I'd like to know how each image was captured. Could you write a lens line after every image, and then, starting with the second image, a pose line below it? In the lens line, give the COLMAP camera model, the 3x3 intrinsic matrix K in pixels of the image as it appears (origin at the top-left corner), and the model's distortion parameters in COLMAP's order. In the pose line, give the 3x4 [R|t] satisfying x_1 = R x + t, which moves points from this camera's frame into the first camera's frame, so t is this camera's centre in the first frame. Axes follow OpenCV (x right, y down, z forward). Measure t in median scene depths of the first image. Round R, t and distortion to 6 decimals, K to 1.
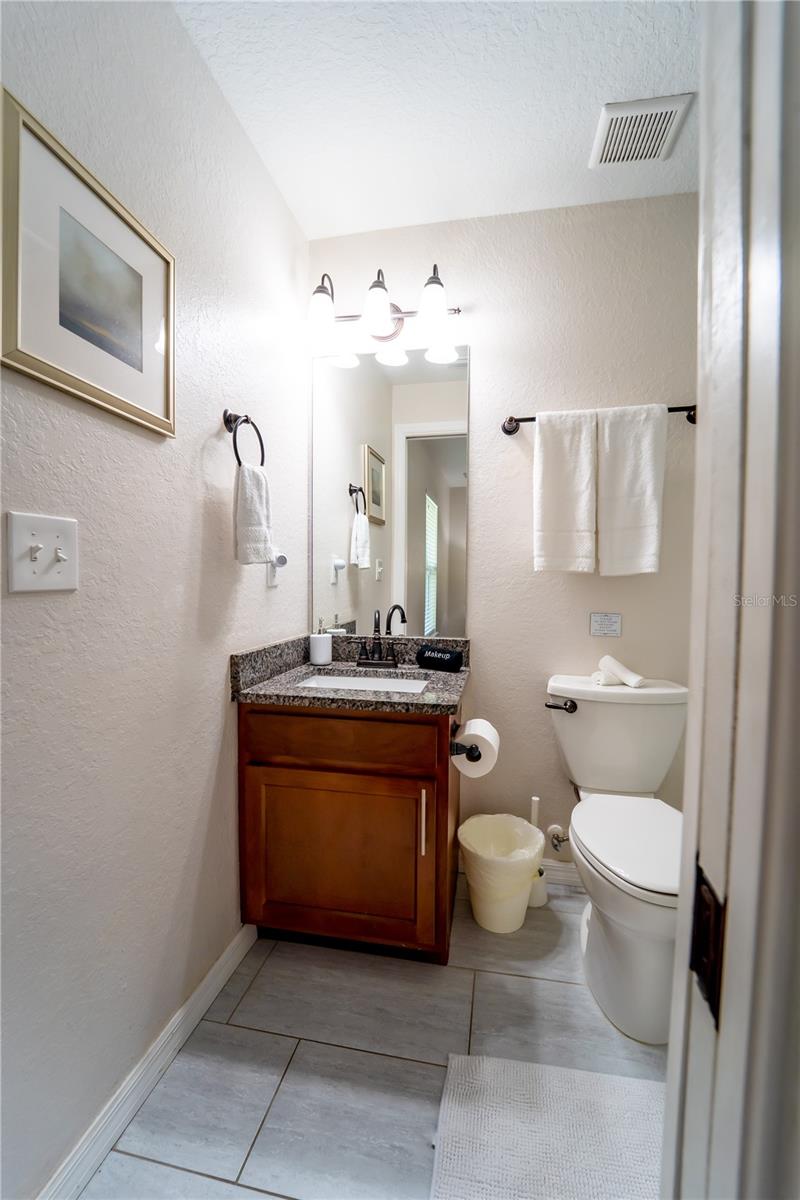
lens RADIAL K [[490.8, 0, 401.1], [0, 490.8, 600.9], [0, 0, 1]] dist [-0.024521, 0.000848]
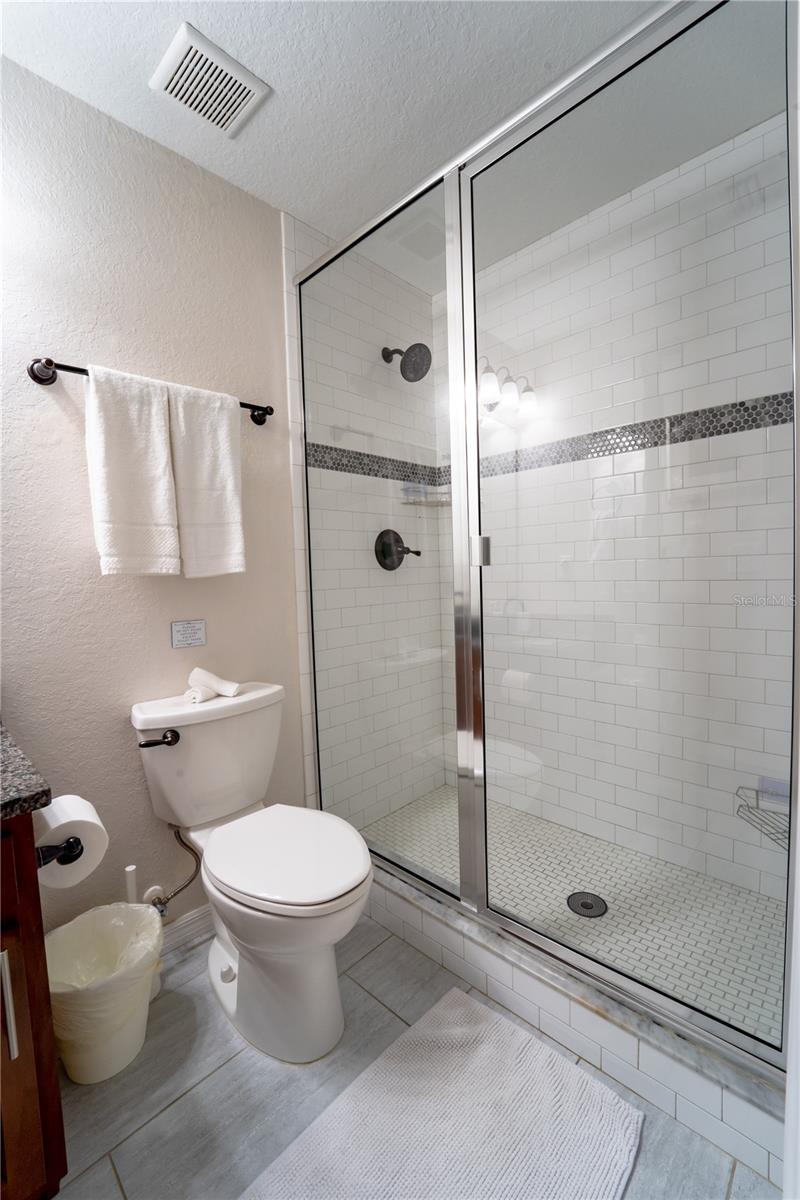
lens RADIAL K [[490.8, 0, 399.7], [0, 490.8, 600.5], [0, 0, 1]] dist [-0.024521, 0.000848]
pose [[0.534995, -0.071809, 0.841798, -0.121003], [0.078465, 0.996298, 0.035121, -0.012821], [-0.841204, 0.047262, 0.538649, 0.222802]]
